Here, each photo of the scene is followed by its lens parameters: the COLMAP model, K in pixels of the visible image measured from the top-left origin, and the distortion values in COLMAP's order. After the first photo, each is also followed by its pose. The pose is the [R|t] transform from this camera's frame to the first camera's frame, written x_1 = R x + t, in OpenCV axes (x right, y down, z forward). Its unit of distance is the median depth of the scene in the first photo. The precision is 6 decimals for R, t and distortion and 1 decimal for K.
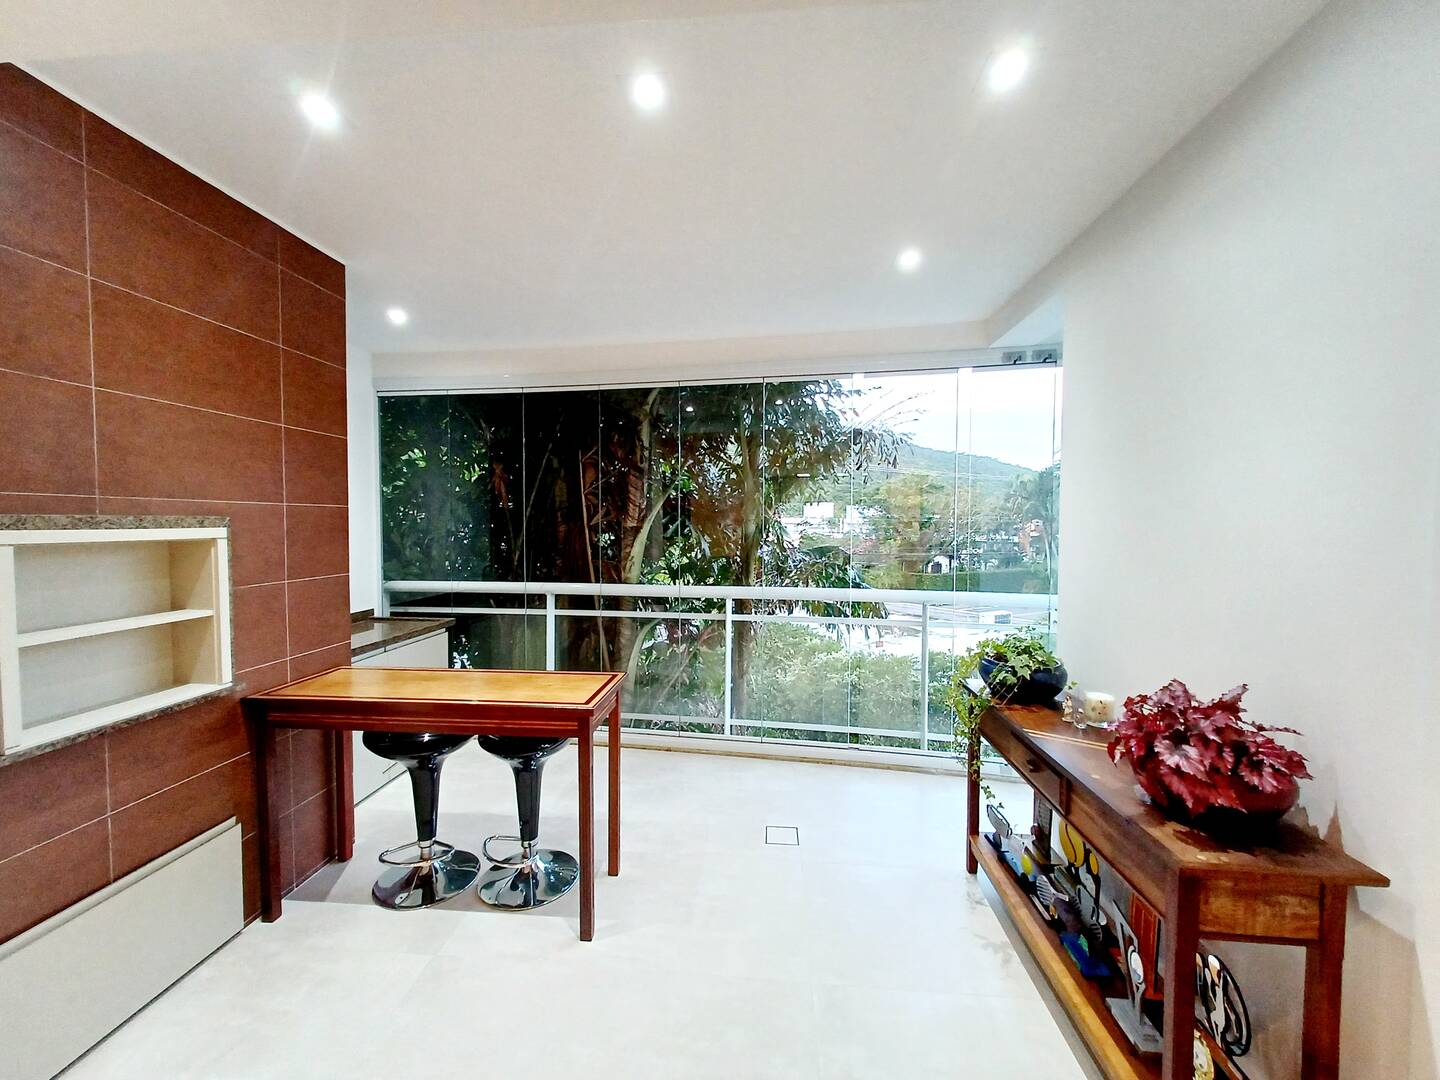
lens RADIAL K [[562.0, 0, 722.9], [0, 562.0, 542.8], [0, 0, 1]] dist [-0.001296, 0.000032]
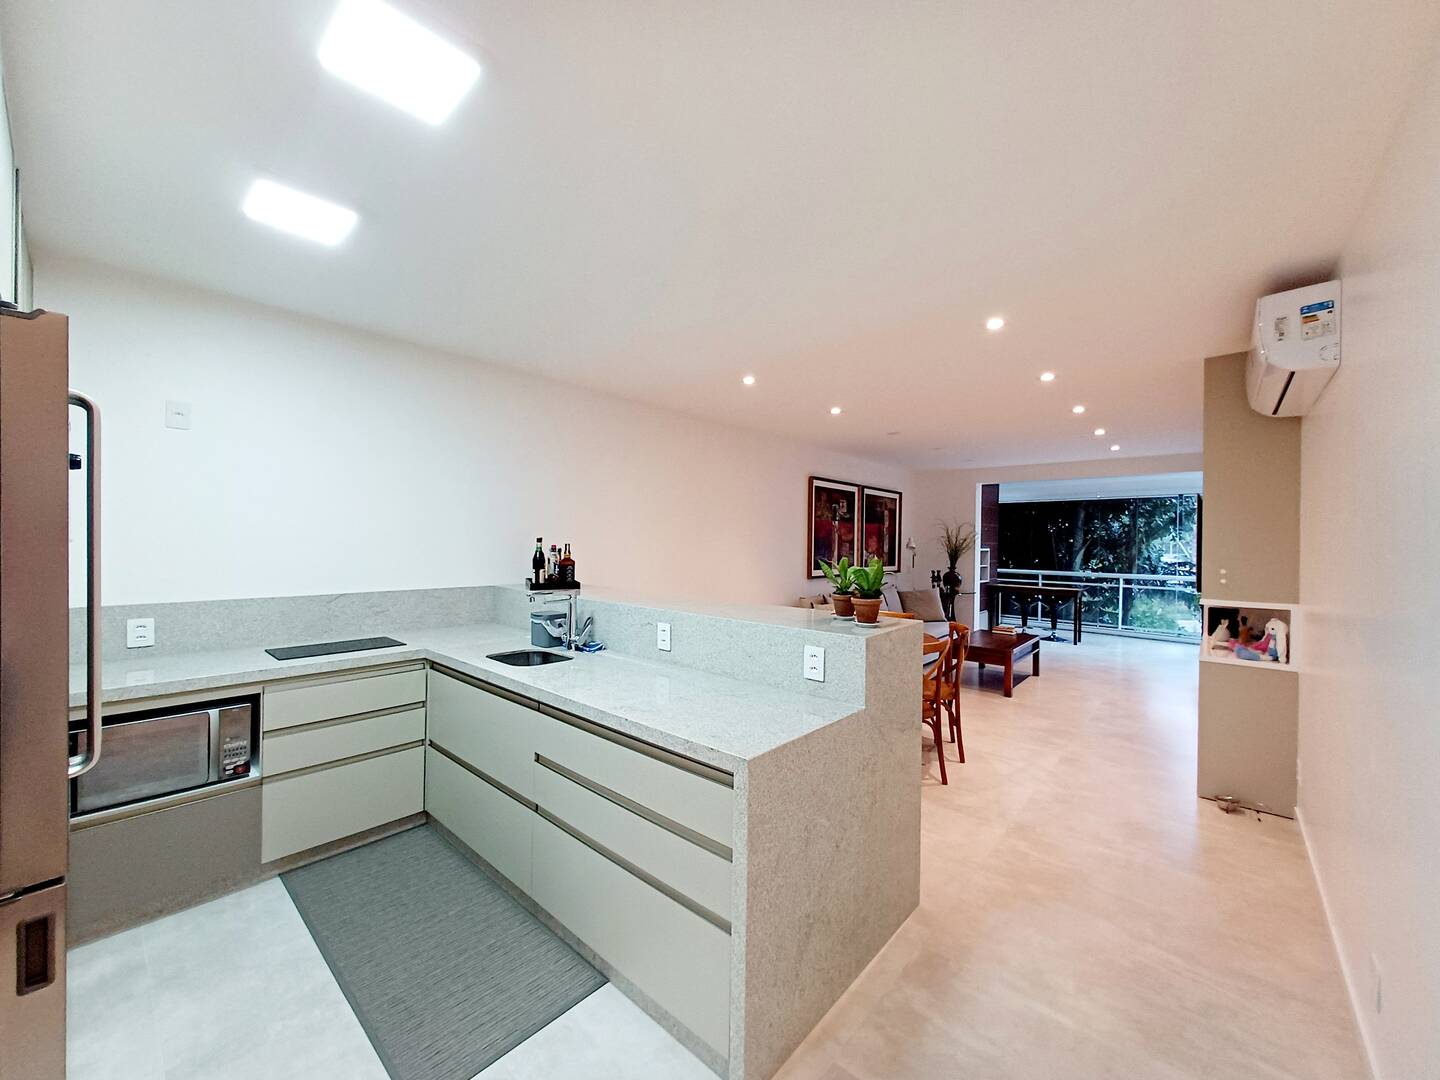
lens RADIAL K [[562.0, 0, 722.9], [0, 562.0, 542.8], [0, 0, 1]] dist [-0.001296, 0.000032]
pose [[0.803645, 0.011308, -0.595001, 0.069606], [-0.035829, 0.998925, -0.029409, 0.073639], [0.594029, 0.044953, 0.803187, -2.070676]]
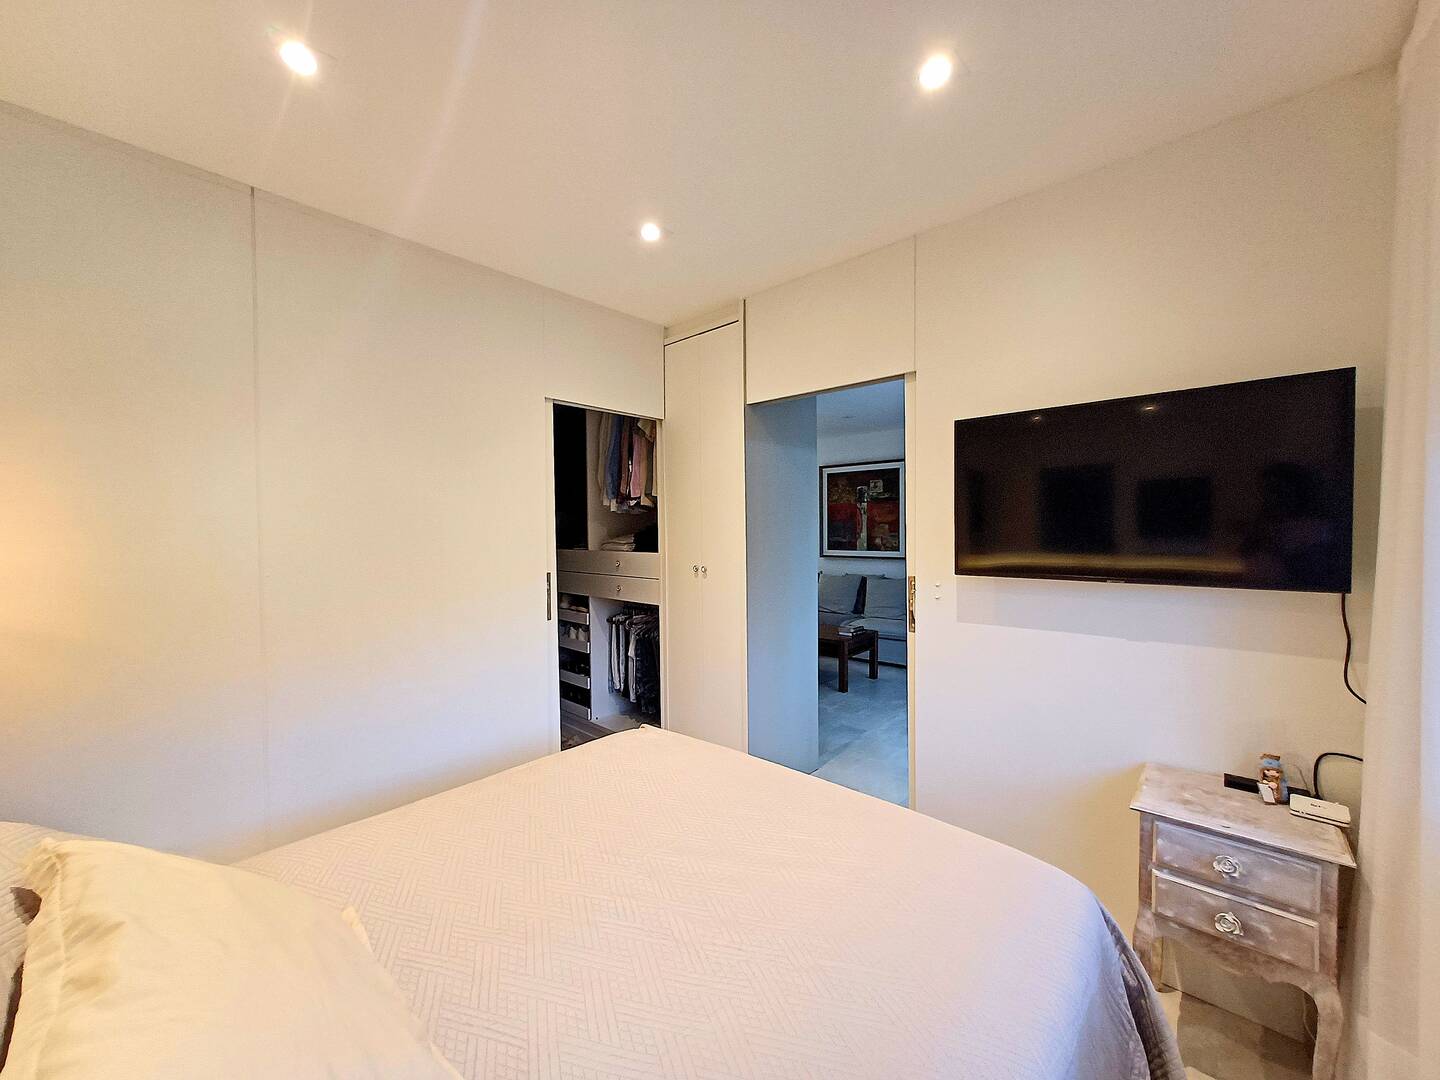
lens RADIAL K [[562.0, 0, 722.9], [0, 562.0, 542.8], [0, 0, 1]] dist [-0.001296, 0.000032]
pose [[-0.603301, 0.027725, -0.797031, 1.016242], [-0.021551, 0.998464, 0.051045, -0.017427], [0.797222, 0.047973, -0.601777, 0.359039]]
